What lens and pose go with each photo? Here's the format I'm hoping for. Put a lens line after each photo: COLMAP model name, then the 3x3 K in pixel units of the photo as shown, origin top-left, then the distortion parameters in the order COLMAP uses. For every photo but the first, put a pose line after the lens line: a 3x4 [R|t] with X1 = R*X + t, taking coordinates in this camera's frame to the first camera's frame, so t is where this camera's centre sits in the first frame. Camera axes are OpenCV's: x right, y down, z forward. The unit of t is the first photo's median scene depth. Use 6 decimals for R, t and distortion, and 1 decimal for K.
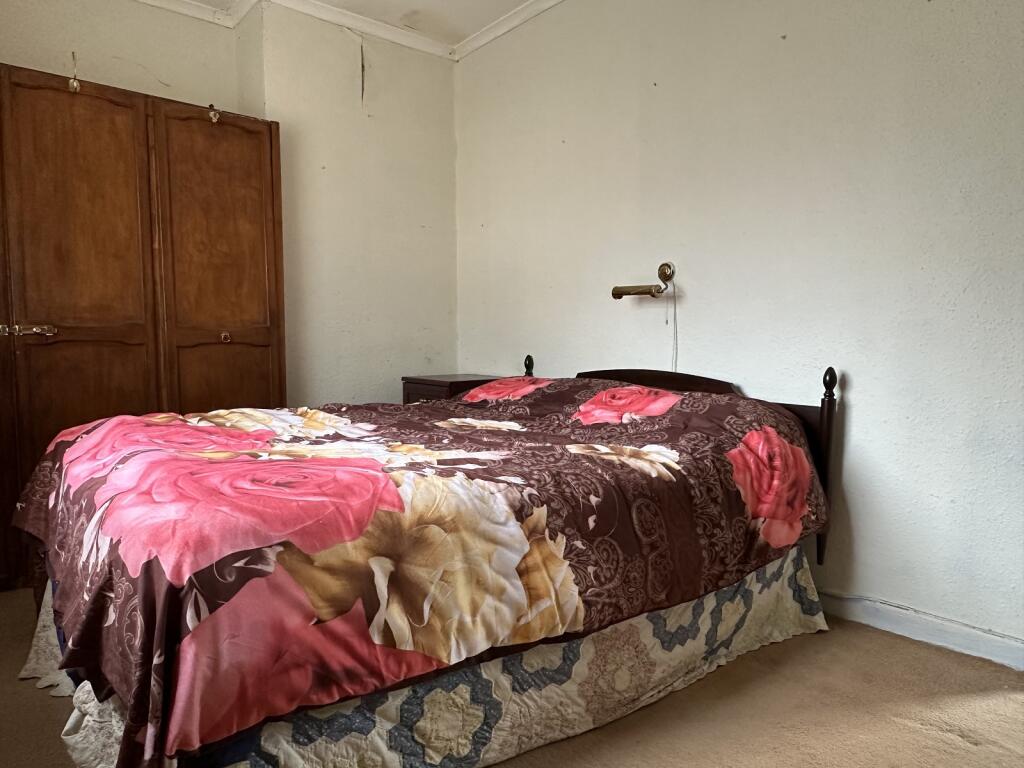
lens RADIAL K [[685.6, 0, 513.6], [0, 685.6, 384.4], [0, 0, 1]] dist [0.003711, 0.007767]
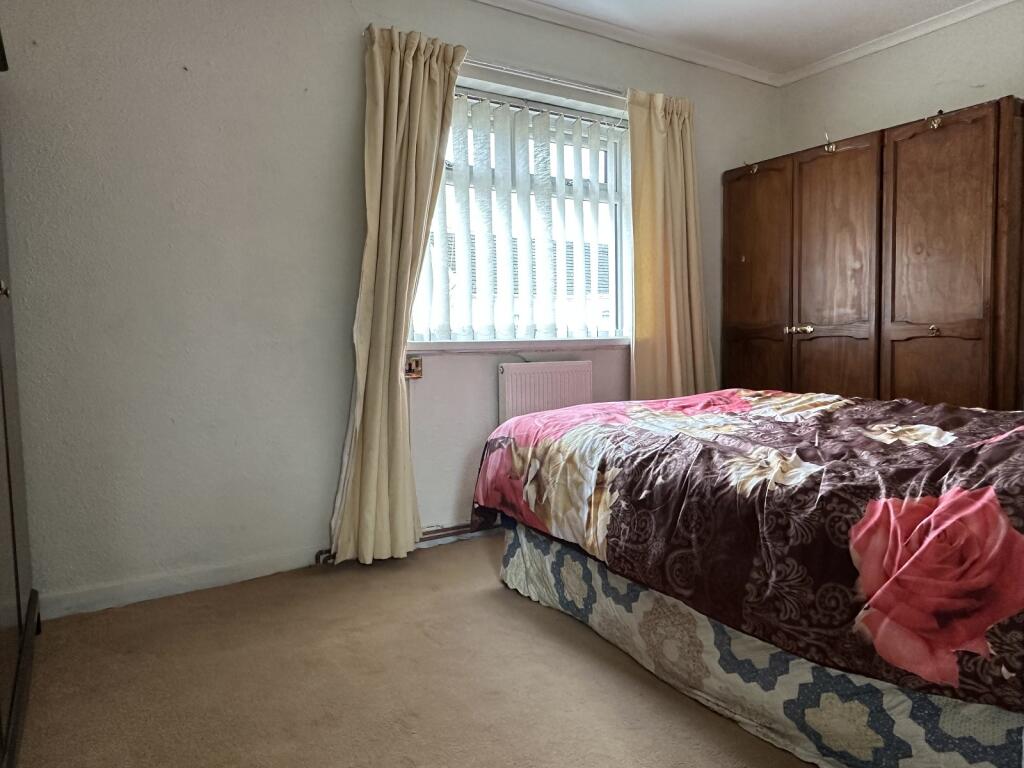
lens RADIAL K [[685.6, 0, 513.0], [0, 685.6, 385.5], [0, 0, 1]] dist [0.003711, 0.007767]
pose [[-0.115014, 0.066060, -0.991165, 1.083975], [-0.039686, 0.996684, 0.071033, -0.053416], [0.992571, 0.047505, -0.112011, 0.740160]]
